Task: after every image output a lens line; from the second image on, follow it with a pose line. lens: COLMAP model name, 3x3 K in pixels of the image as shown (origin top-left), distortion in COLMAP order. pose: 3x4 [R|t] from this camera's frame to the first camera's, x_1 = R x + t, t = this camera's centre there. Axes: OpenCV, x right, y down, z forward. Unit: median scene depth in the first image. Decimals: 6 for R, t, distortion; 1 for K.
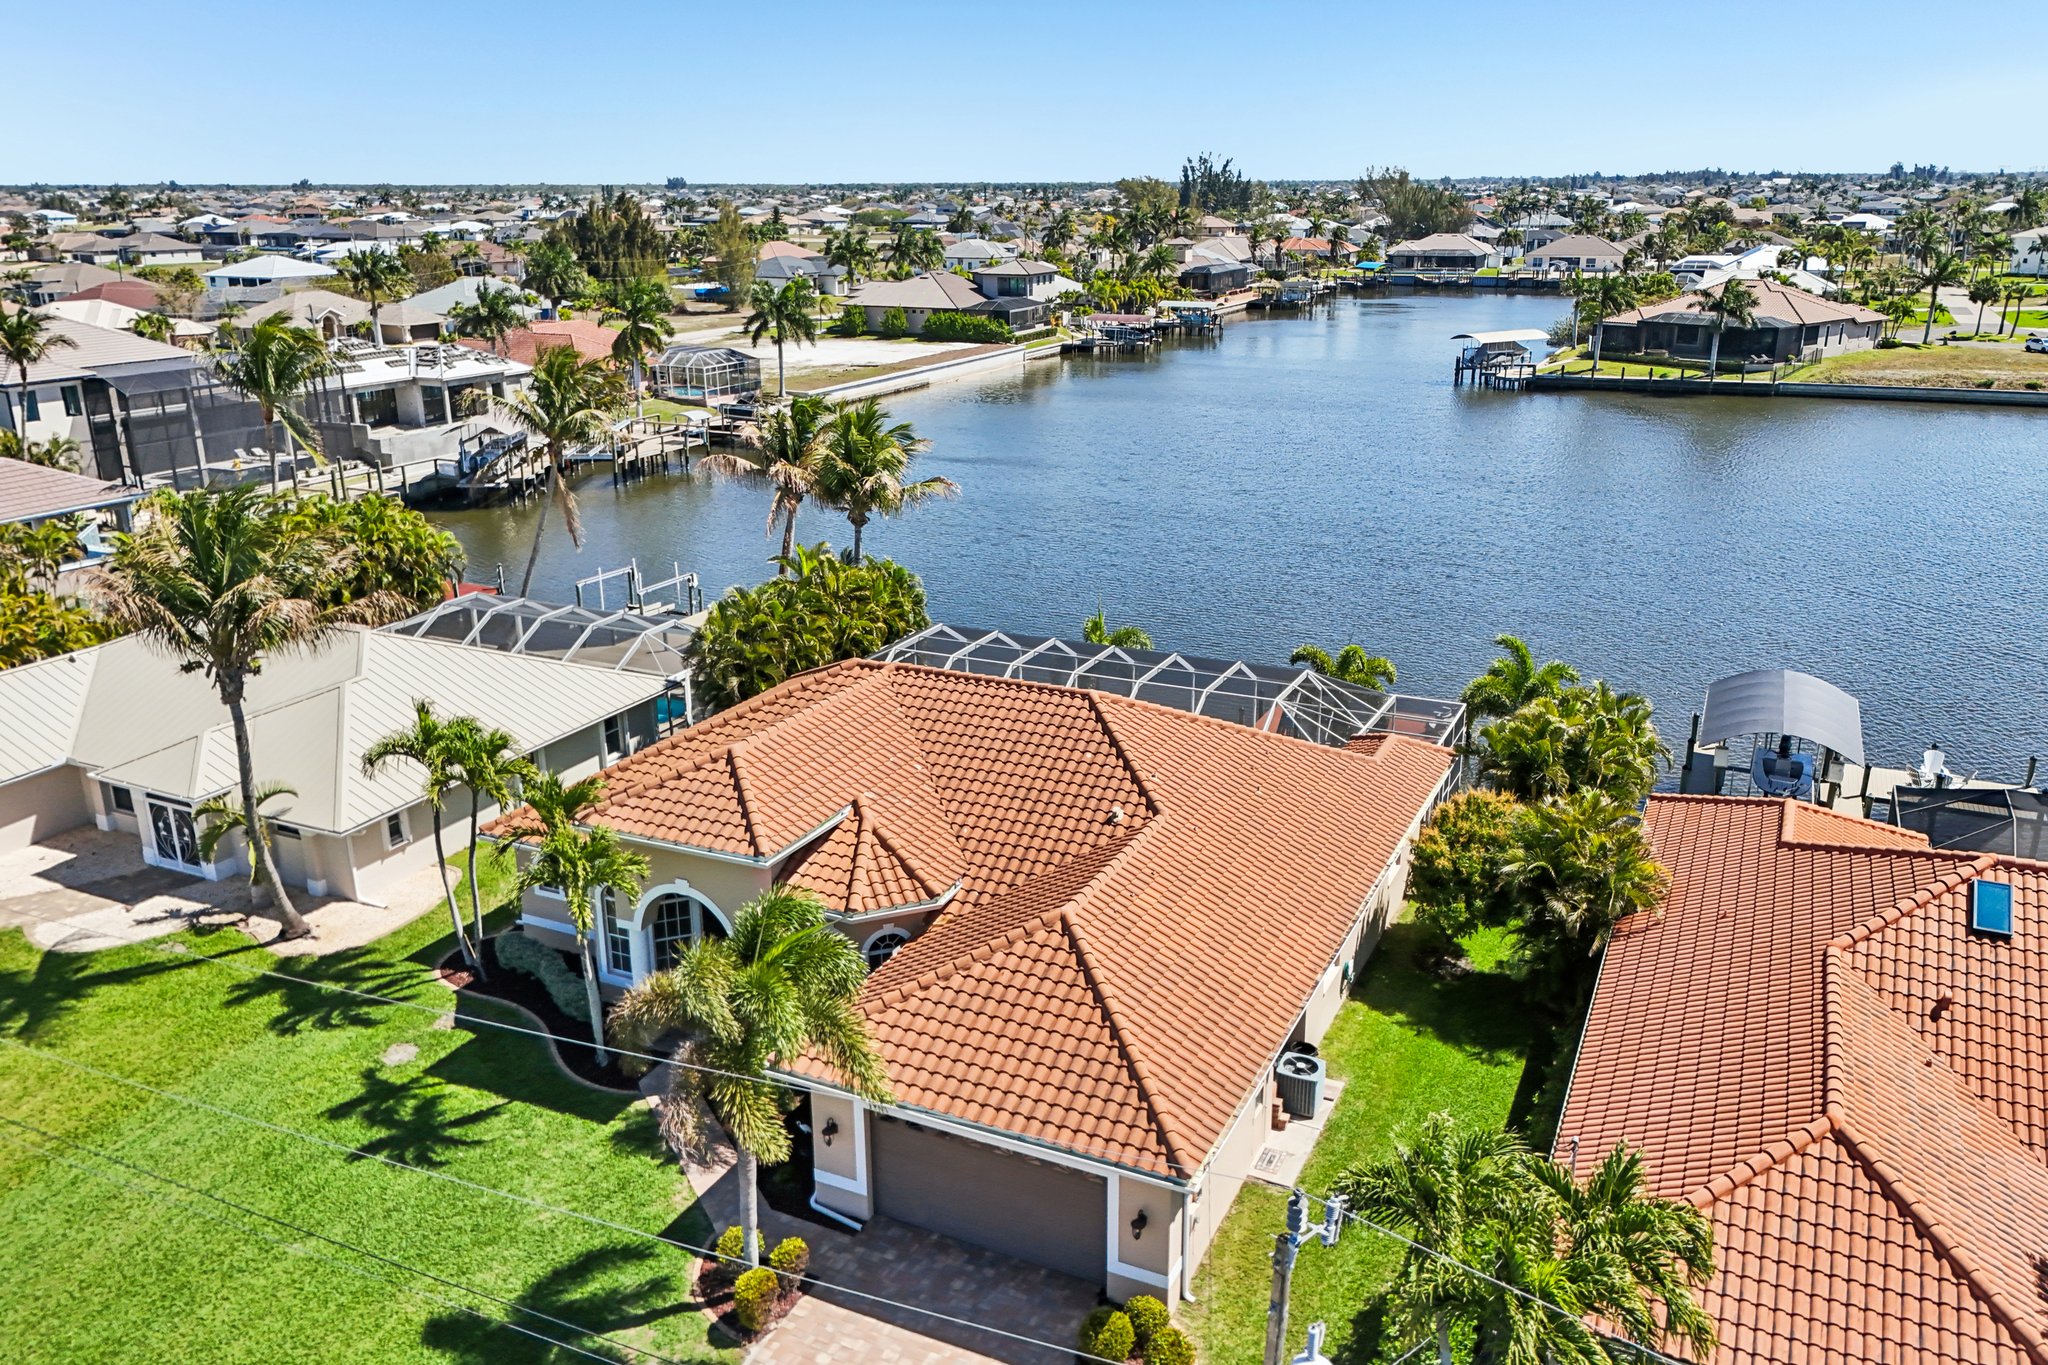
lens RADIAL K [[1464.8, 0, 1024.0], [0, 1464.8, 682.5], [0, 0, 1]] dist [0.037624, -0.001039]
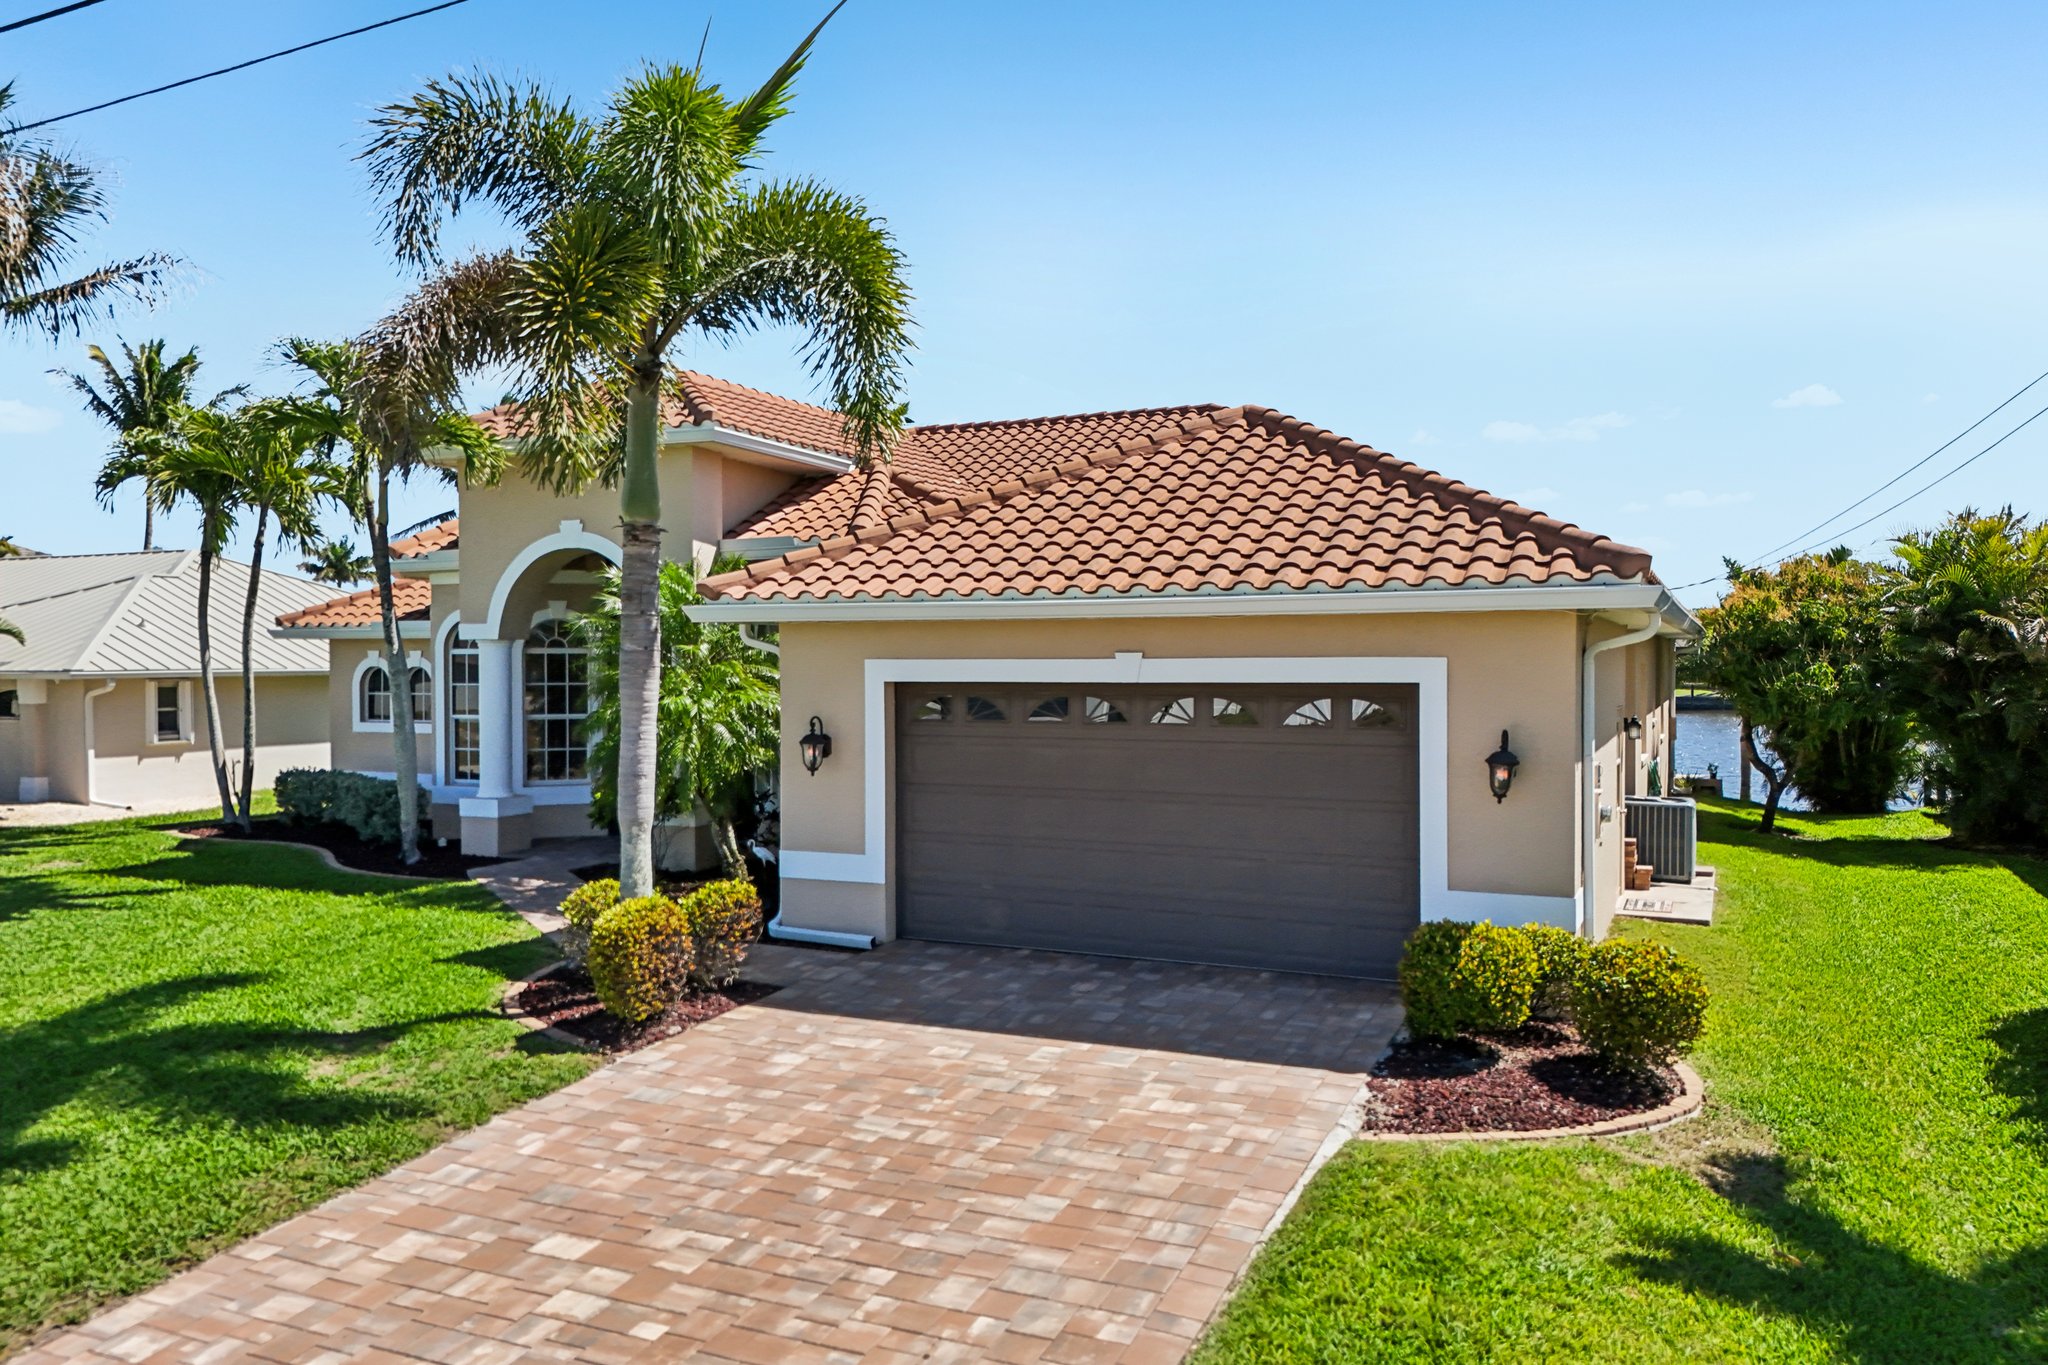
lens RADIAL K [[1464.8, 0, 1024.0], [0, 1464.8, 682.5], [0, 0, 1]] dist [0.037624, -0.001039]
pose [[0.999820, 0.005829, 0.018052, -0.069099], [-0.000365, 0.957354, -0.288917, 0.426302], [-0.018966, 0.288858, 0.957184, 0.508350]]
